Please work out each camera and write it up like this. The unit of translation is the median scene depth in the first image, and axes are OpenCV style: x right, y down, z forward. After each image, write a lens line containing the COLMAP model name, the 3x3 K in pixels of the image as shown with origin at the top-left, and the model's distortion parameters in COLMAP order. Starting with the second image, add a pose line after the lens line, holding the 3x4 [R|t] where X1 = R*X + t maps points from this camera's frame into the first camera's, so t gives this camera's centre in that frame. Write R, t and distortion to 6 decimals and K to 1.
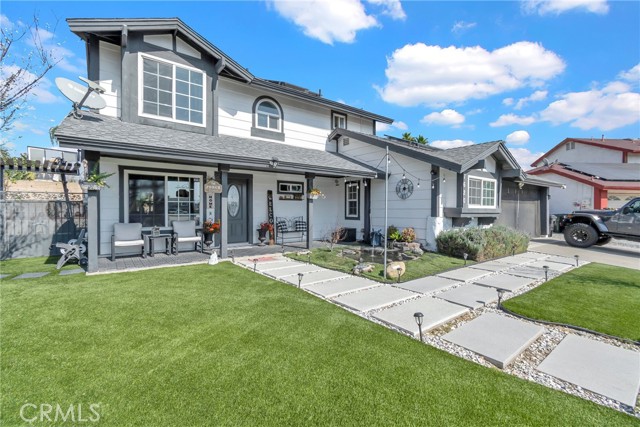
lens RADIAL K [[284.6, 0, 322.2], [0, 284.6, 211.9], [0, 0, 1]] dist [-0.001286, -0.000392]
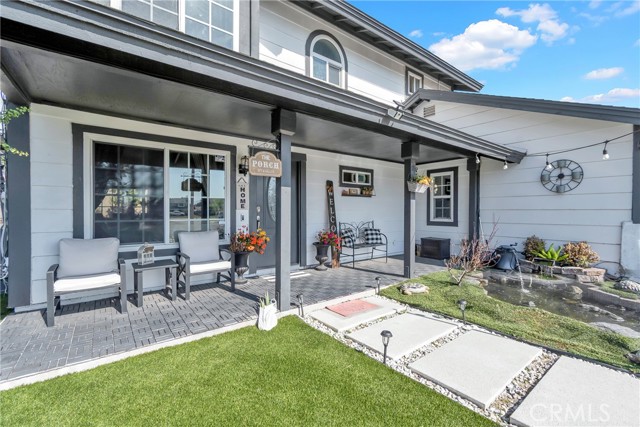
lens RADIAL K [[284.6, 0, 322.2], [0, 284.6, 211.9], [0, 0, 1]] dist [-0.001286, -0.000392]
pose [[0.999971, -0.001816, 0.007448, -0.220591], [0.001853, 0.999986, -0.004907, -0.003125], [-0.007439, 0.004921, 0.999960, 0.392849]]
